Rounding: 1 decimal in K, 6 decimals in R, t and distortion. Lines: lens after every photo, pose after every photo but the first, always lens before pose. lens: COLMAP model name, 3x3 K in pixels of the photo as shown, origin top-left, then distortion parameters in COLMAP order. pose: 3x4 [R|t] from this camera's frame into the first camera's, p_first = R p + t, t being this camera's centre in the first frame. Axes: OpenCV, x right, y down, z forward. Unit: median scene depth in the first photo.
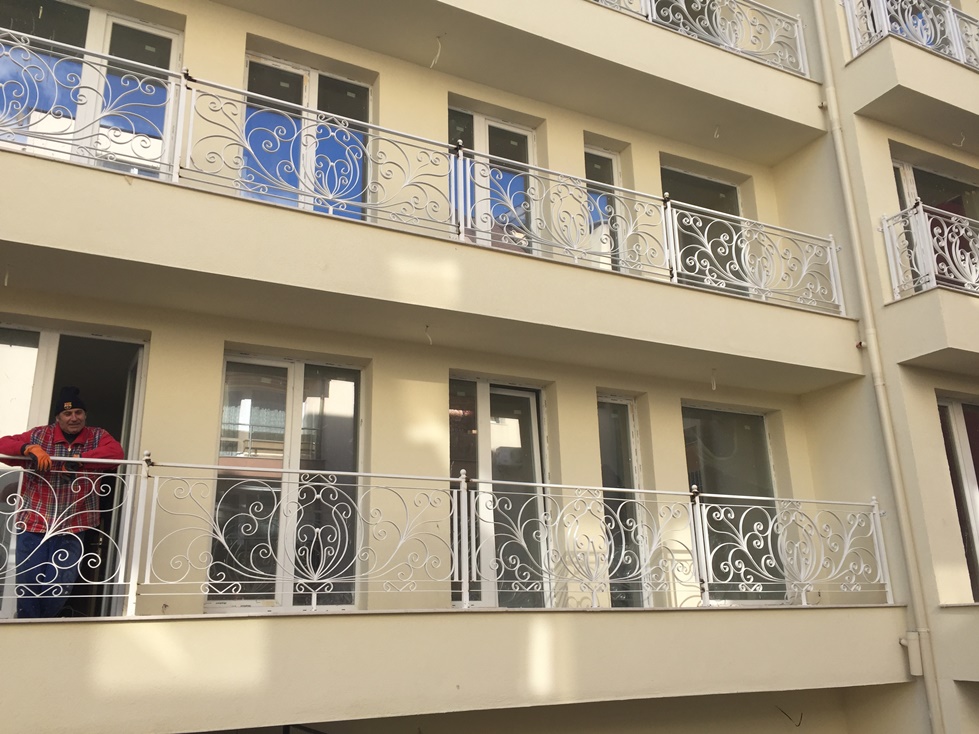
lens RADIAL K [[855.9, 0, 489.5], [0, 855.9, 367.0], [0, 0, 1]] dist [0.050255, -0.027744]
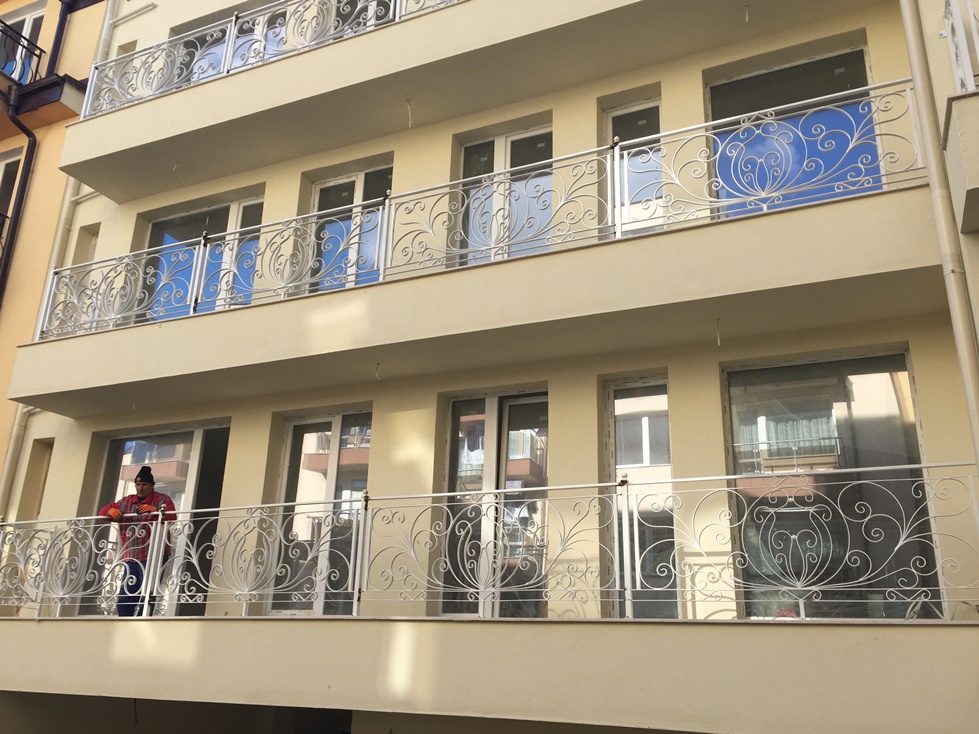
lens RADIAL K [[810.0, 0, 489.5], [0, 810.0, 367.0], [0, 0, 1]] dist [0.068482, -0.121184]
pose [[0.622111, -0.214212, -0.753054, 0.698448], [0.198599, 0.973560, -0.112870, 0.090324], [0.757322, -0.079338, 0.648205, 0.354973]]
